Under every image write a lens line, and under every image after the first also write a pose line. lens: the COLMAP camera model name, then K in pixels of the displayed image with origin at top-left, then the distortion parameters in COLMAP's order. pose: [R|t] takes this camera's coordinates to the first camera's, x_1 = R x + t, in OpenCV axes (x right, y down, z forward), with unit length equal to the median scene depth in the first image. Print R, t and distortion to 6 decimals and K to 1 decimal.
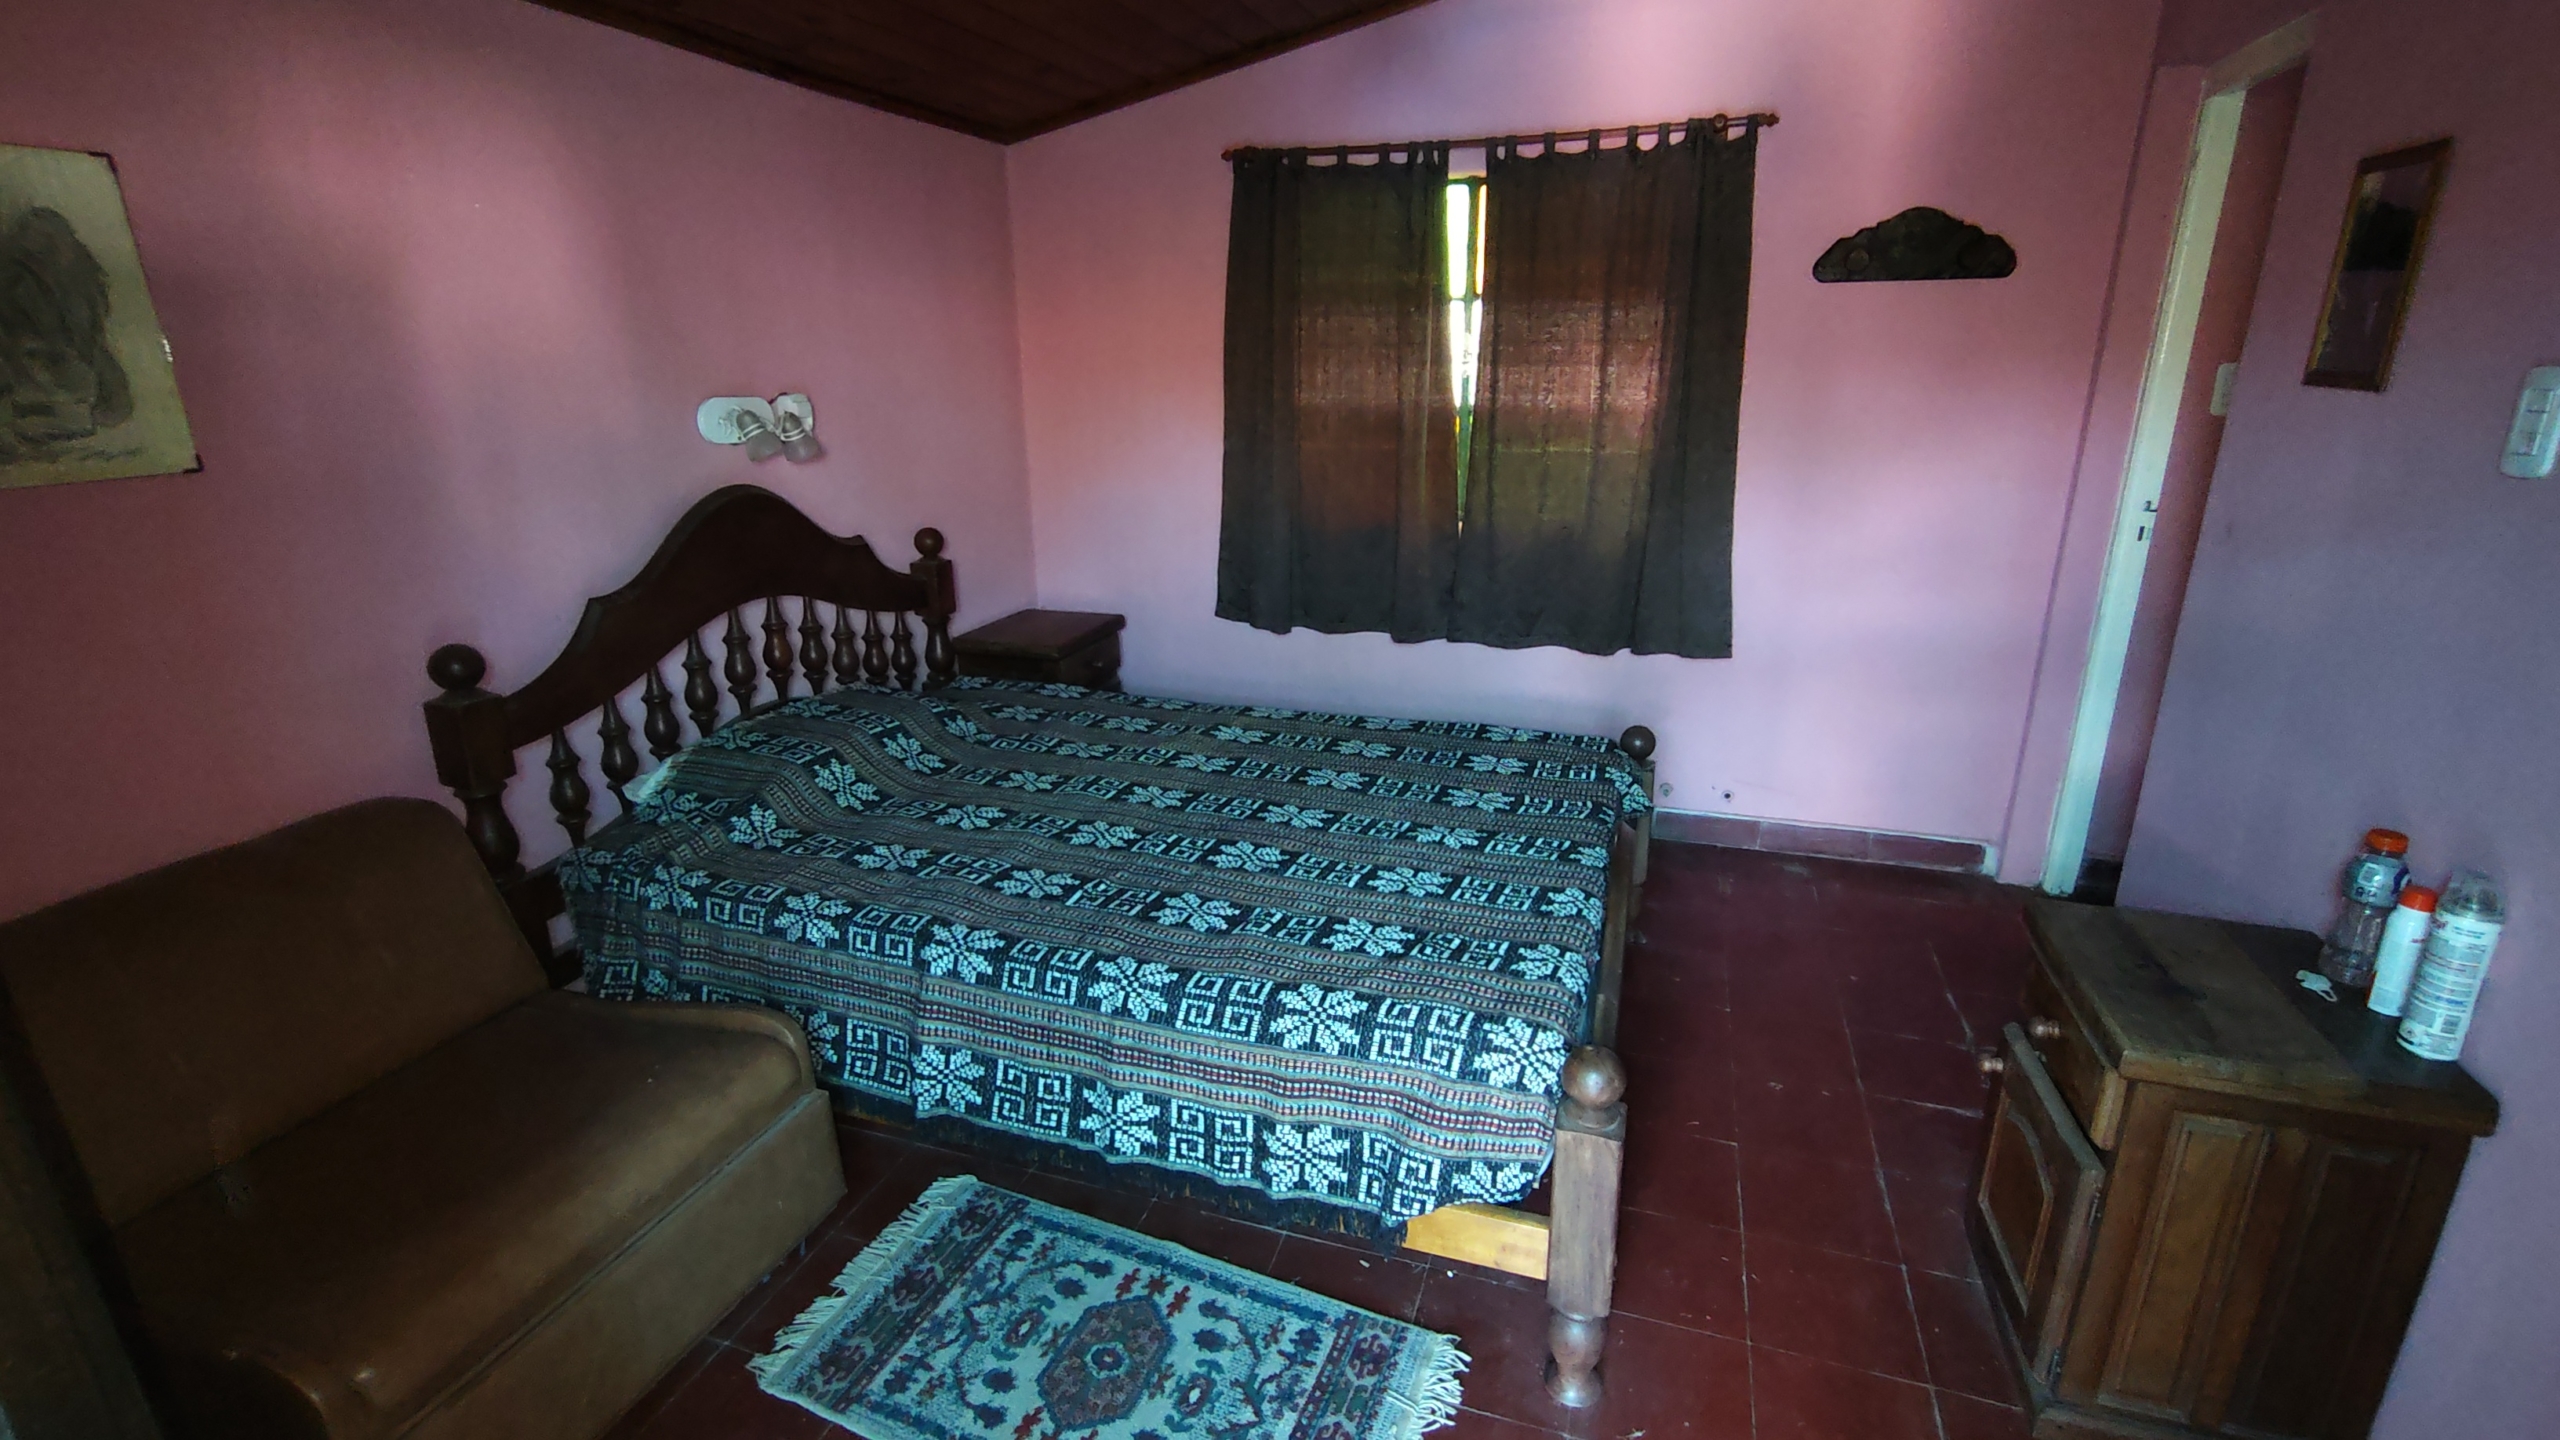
lens RADIAL K [[1161.4, 0, 1280.0], [0, 1161.4, 720.0], [0, 0, 1]] dist [0.000460, 0.000084]
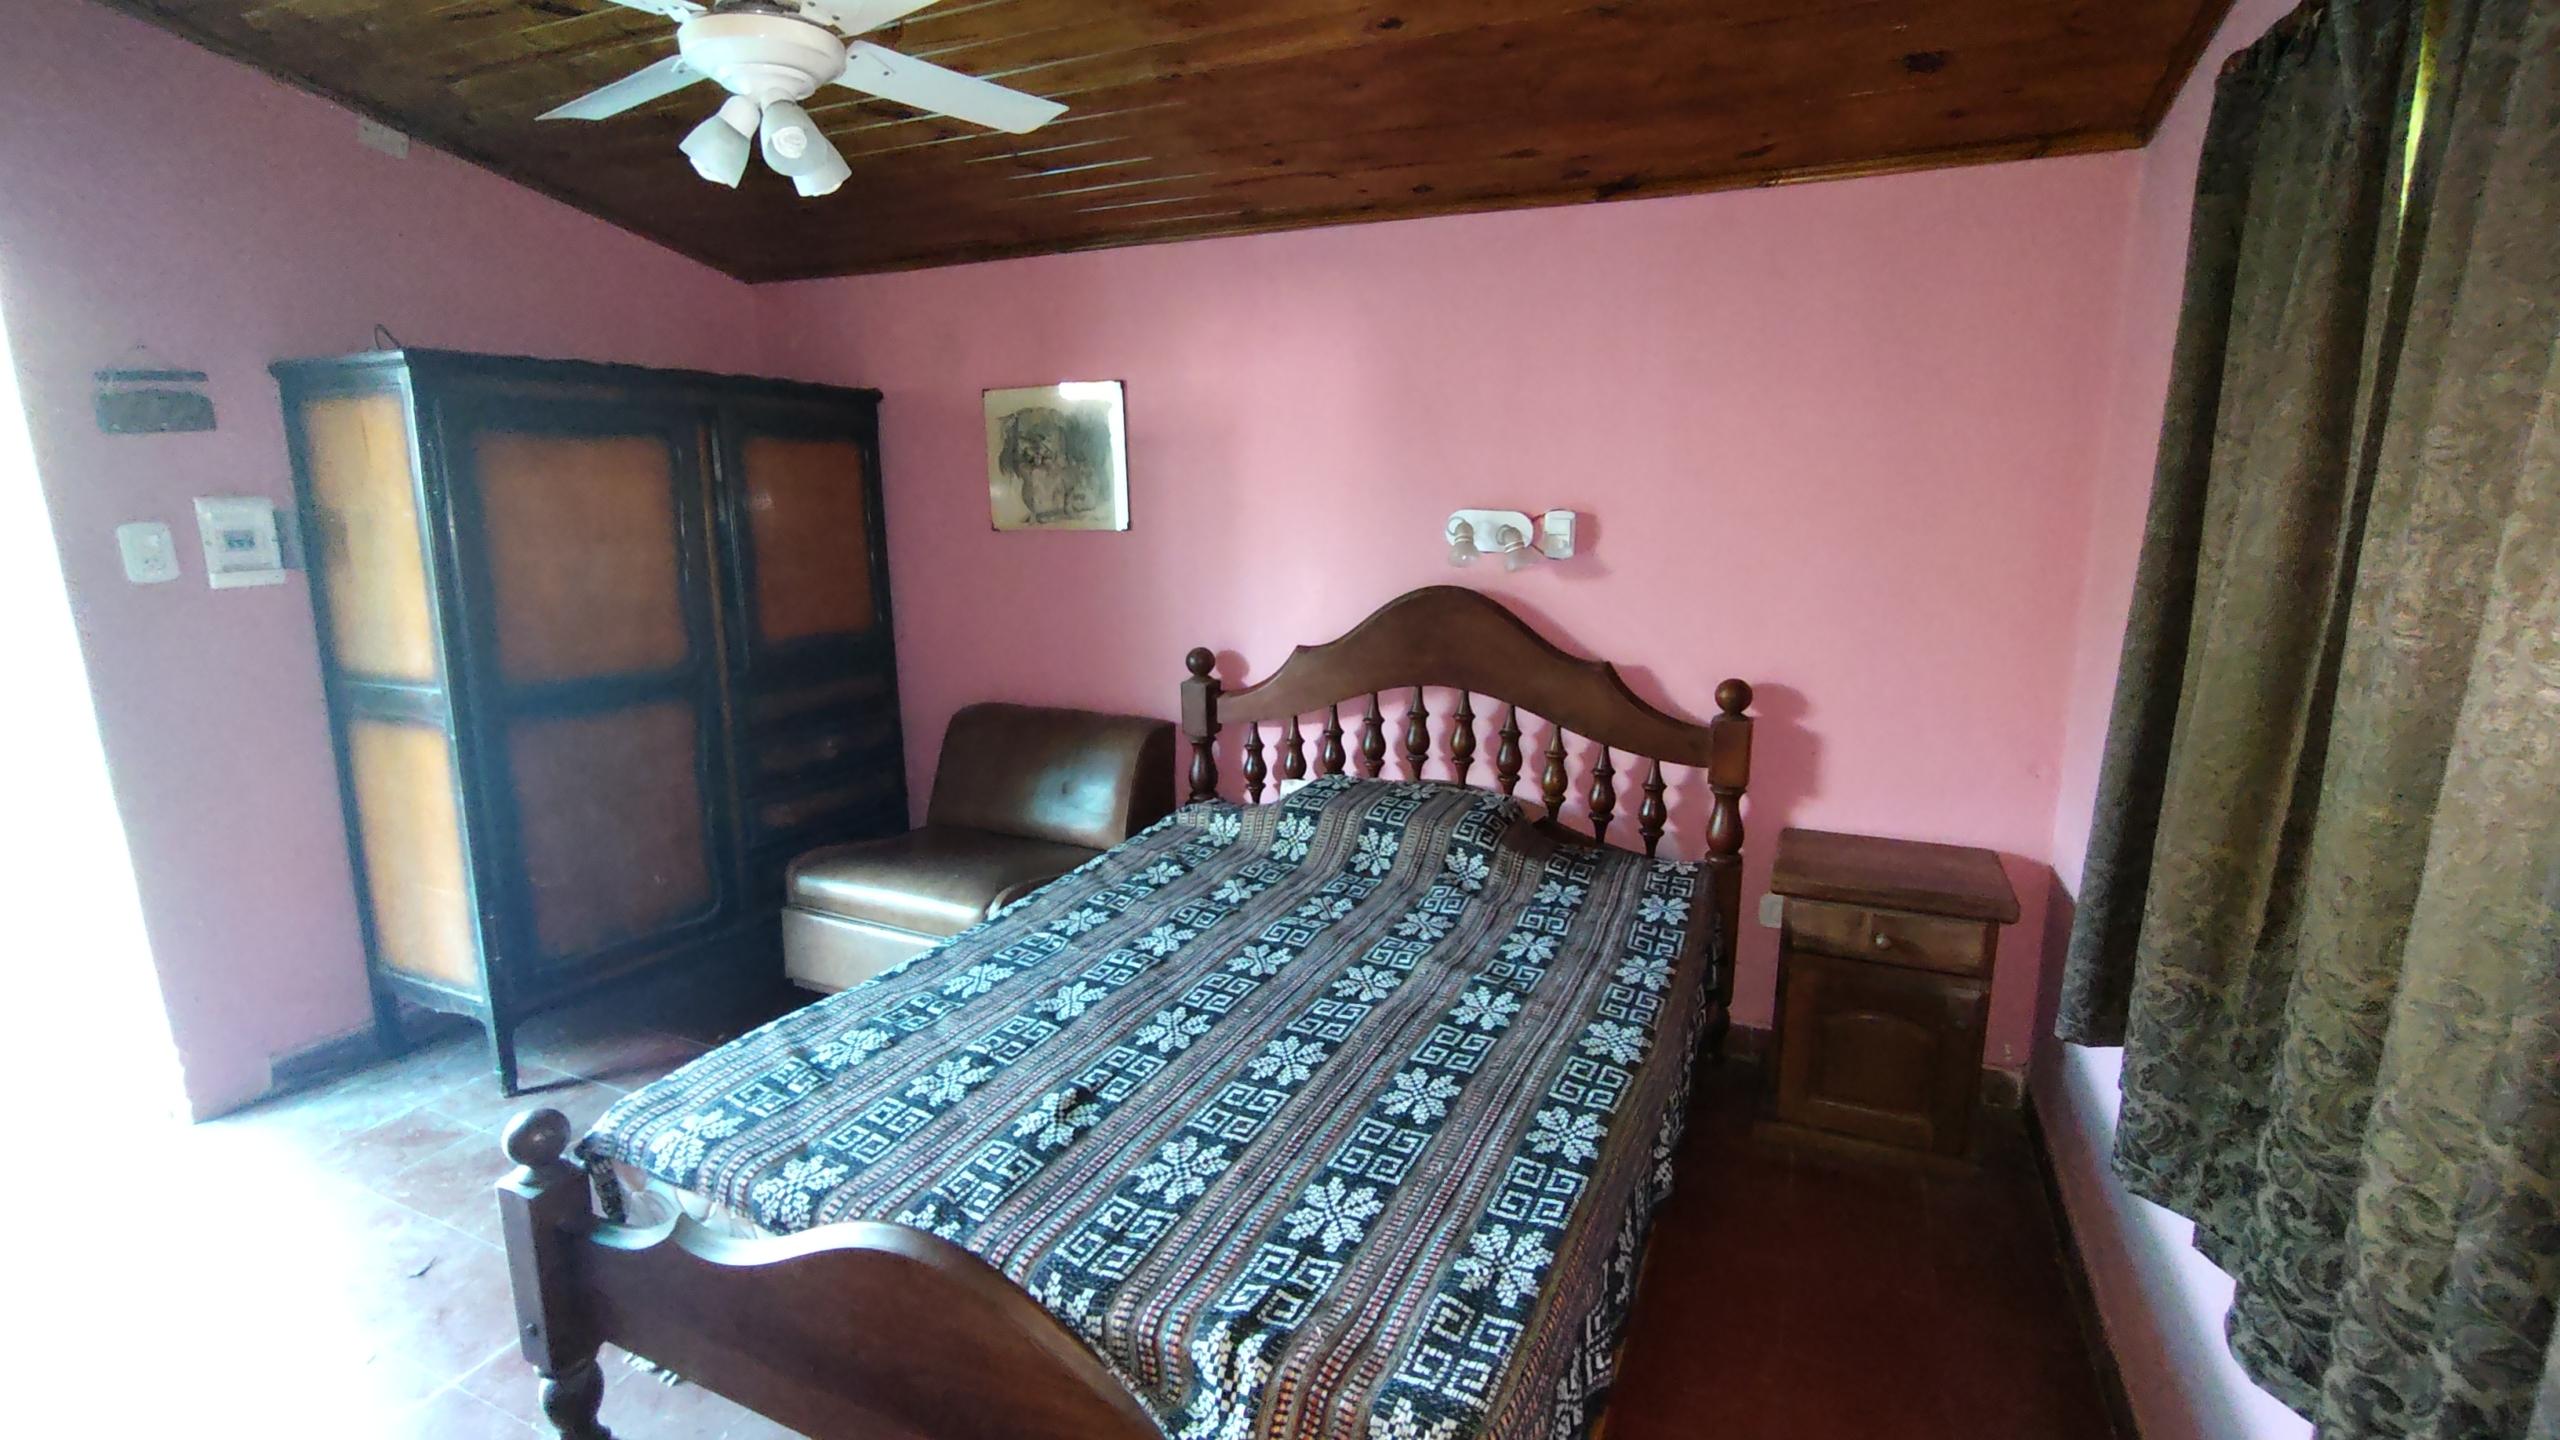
lens RADIAL K [[1208.7, 0, 1280.0], [0, 1208.7, 720.0], [0, 0, 1]] dist [0.001426, 0.000169]
pose [[-0.139602, 0.209766, -0.967734, 0.707403], [-0.287657, 0.926566, 0.242339, -0.314955], [0.947504, 0.312206, -0.069010, 0.961036]]
